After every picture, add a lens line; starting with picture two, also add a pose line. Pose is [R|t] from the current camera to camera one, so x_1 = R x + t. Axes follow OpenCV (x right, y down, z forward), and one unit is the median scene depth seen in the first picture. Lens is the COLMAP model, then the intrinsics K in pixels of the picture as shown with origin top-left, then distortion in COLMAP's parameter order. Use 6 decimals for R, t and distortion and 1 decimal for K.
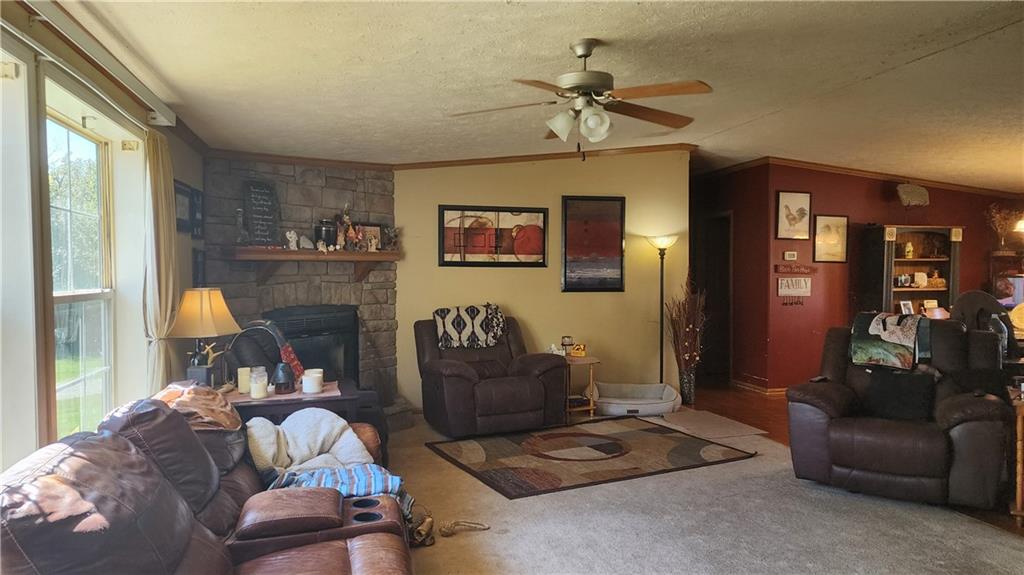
lens RADIAL K [[676.3, 0, 501.5], [0, 676.3, 291.7], [0, 0, 1]] dist [0.088967, -0.091682]
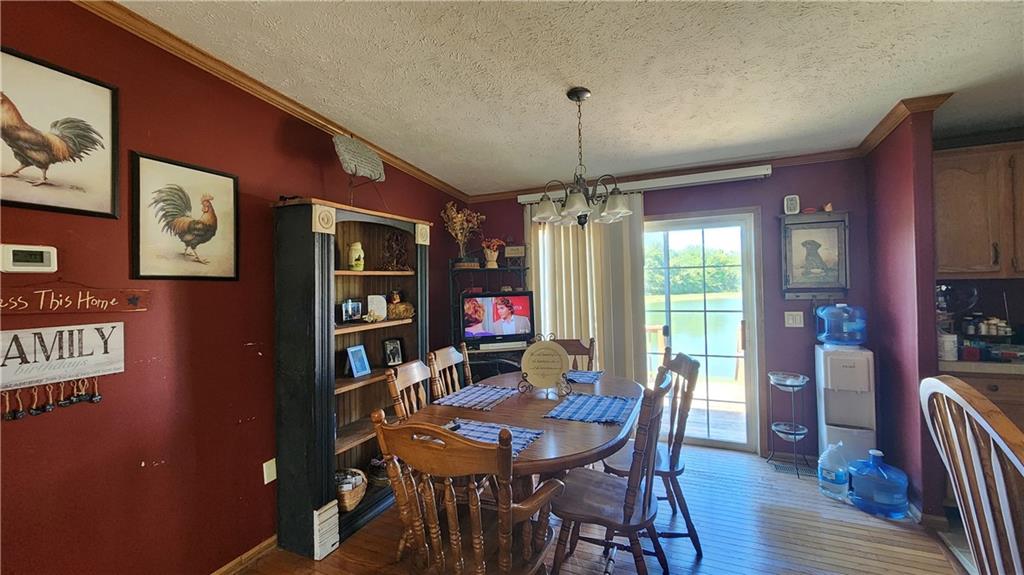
lens RADIAL K [[424.1, 0, 508.6], [0, 424.1, 282.3], [0, 0, 1]] dist [0.001722, 0.000816]
pose [[0.617005, -0.013822, 0.786838, 0.398102], [0.051907, 0.998383, -0.023165, -0.025278], [-0.785246, 0.055135, 0.616725, 0.697725]]
